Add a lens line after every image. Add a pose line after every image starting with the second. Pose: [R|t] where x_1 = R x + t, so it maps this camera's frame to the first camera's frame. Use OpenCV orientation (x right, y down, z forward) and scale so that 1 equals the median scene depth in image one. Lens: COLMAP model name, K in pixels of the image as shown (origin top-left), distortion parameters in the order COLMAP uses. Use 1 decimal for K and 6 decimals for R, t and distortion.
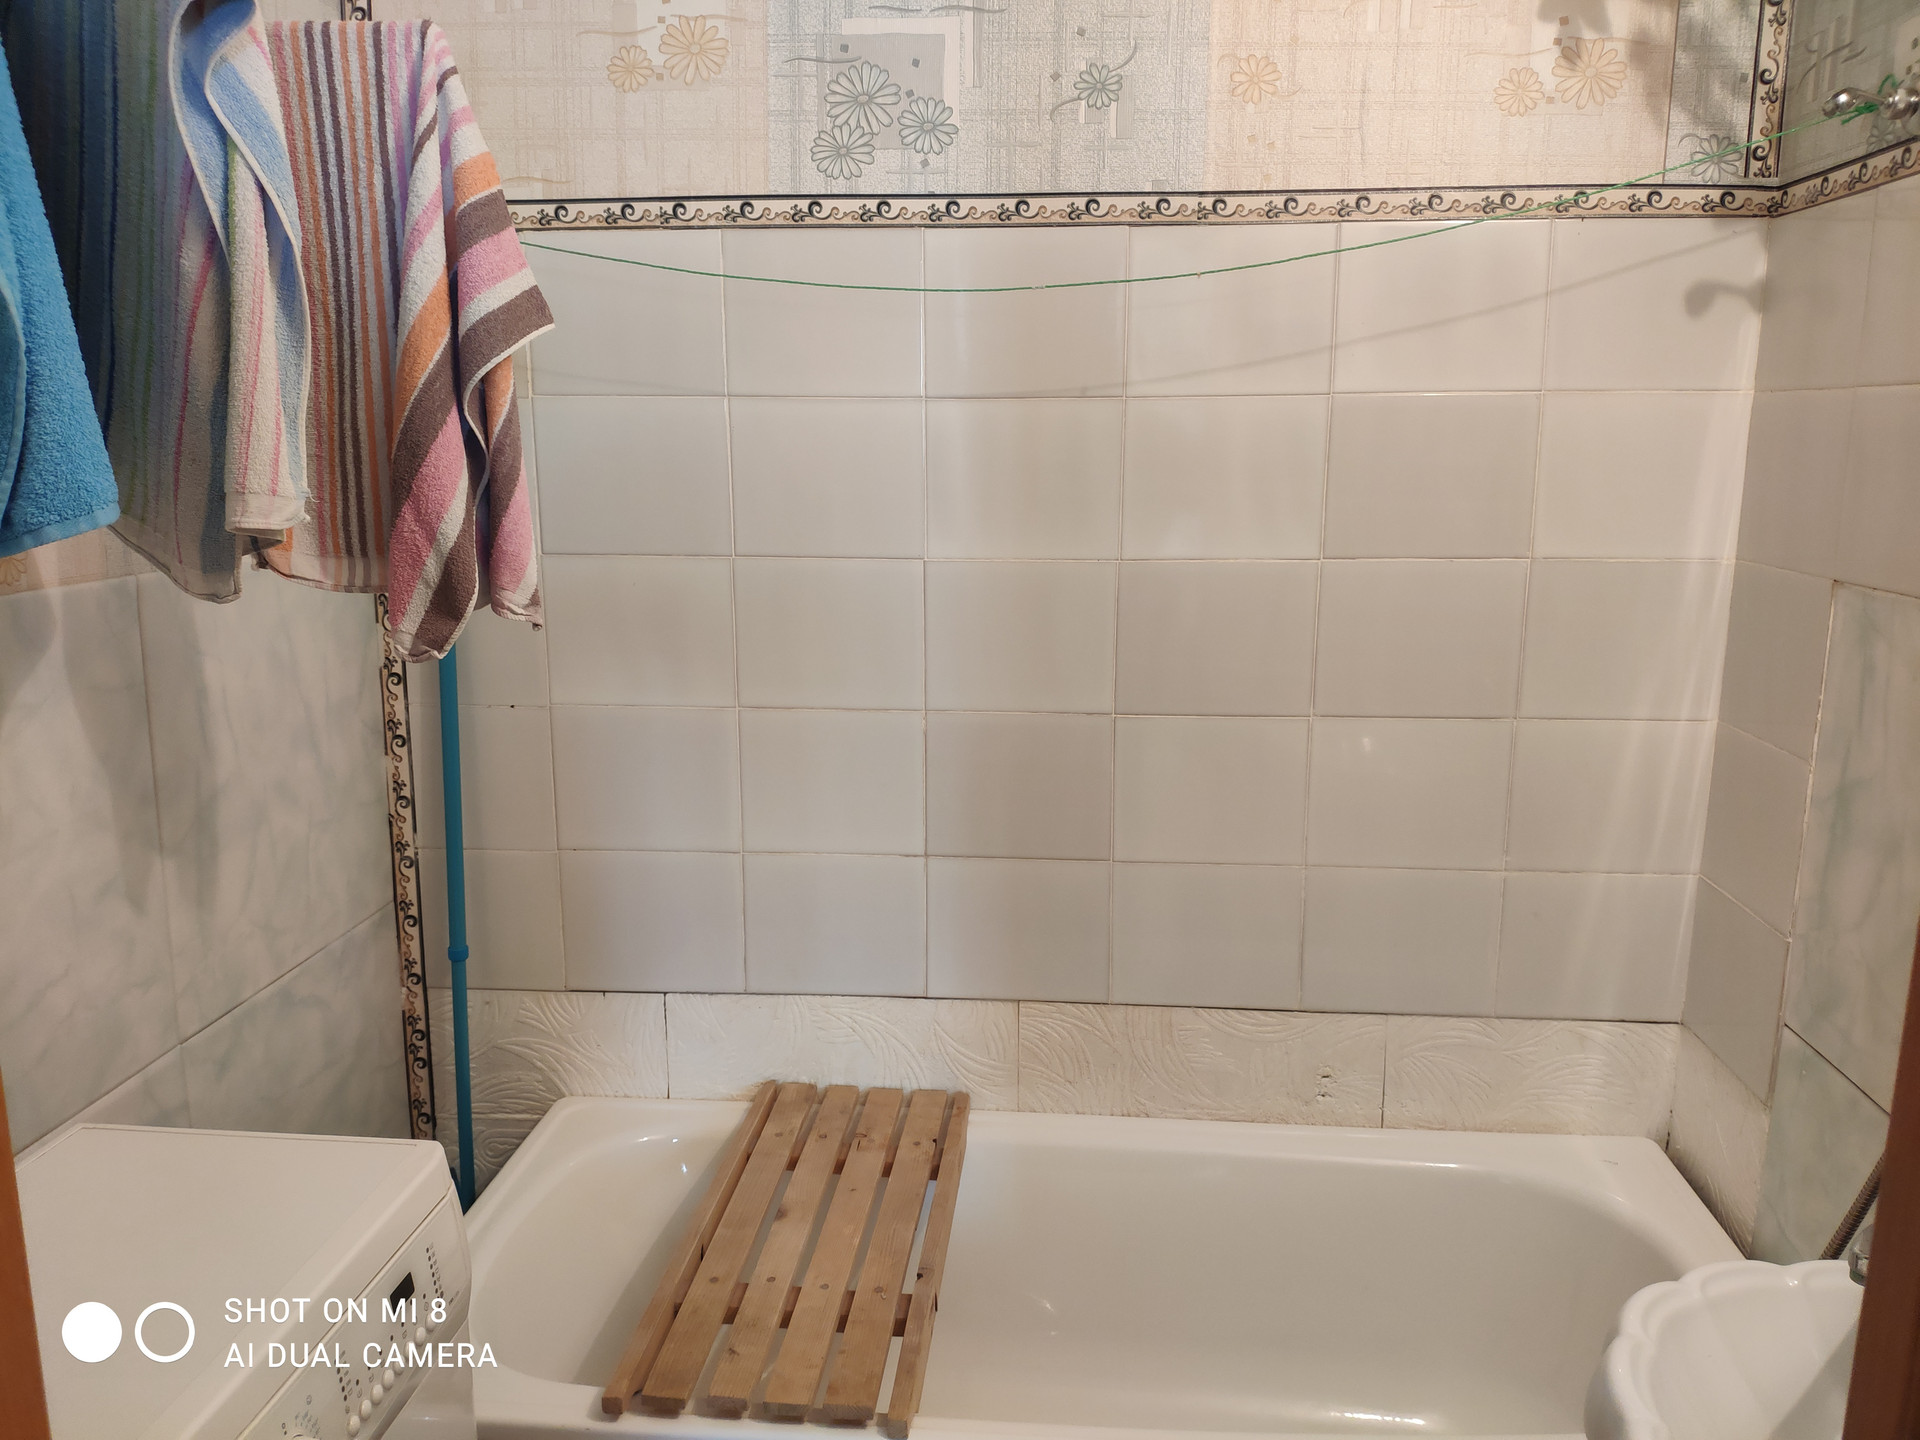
lens RADIAL K [[1515.5, 0, 1016.3], [0, 1515.5, 719.5], [0, 0, 1]] dist [0.116624, -0.239302]
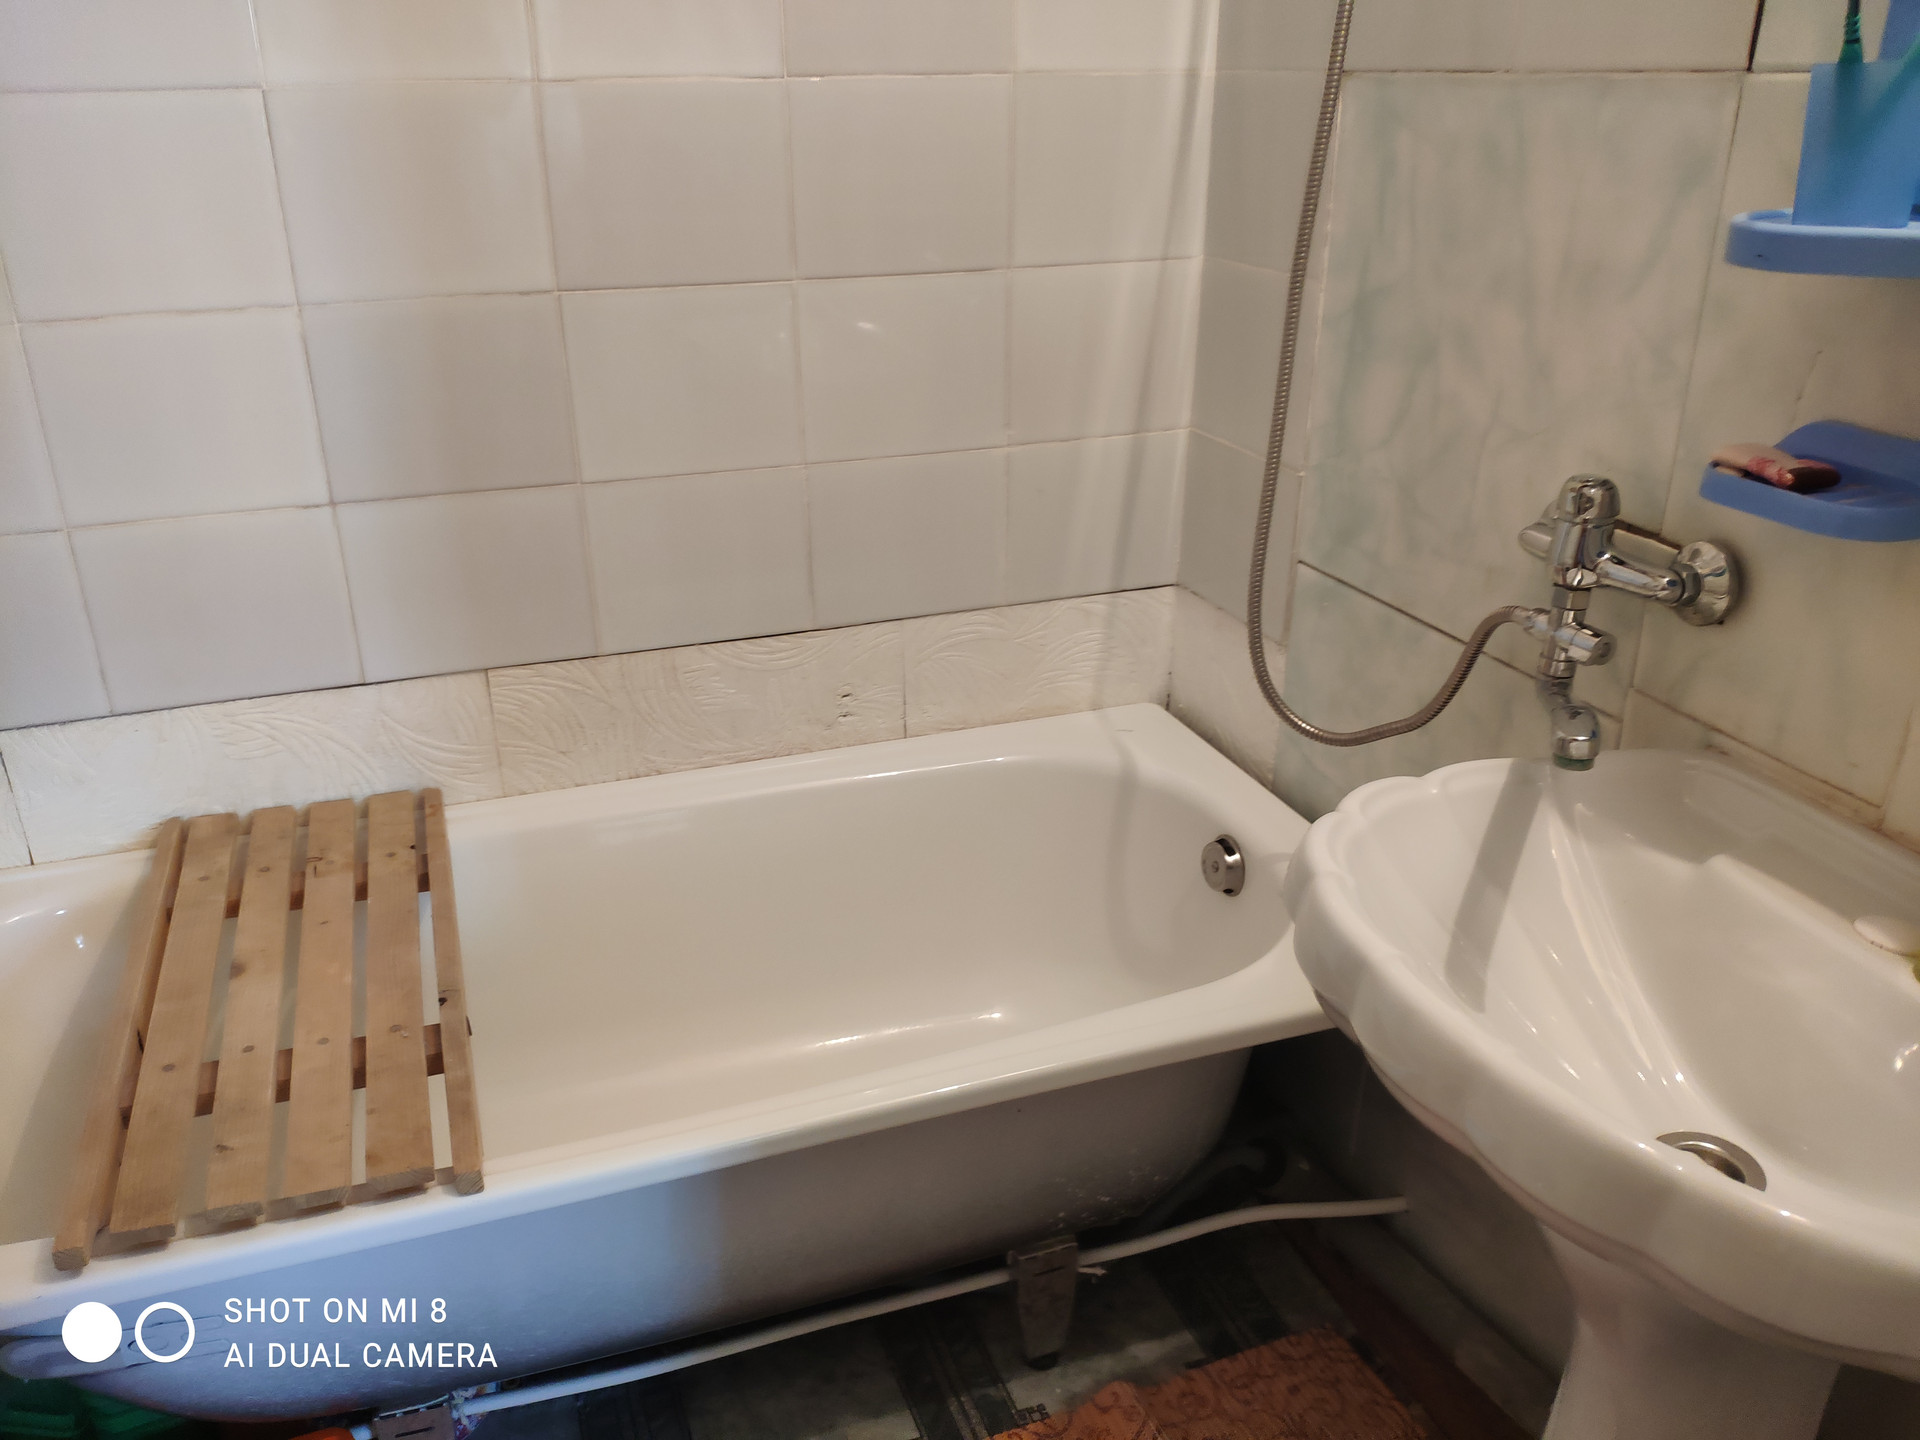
lens RADIAL K [[1493.3, 0, 949.1], [0, 1493.3, 728.7], [0, 0, 1]] dist [0.057498, -0.141557]
pose [[0.921387, -0.170381, 0.349309, -0.058548], [0.091493, 0.968613, 0.231122, 0.054767], [-0.377724, -0.180993, 0.908056, 0.173435]]
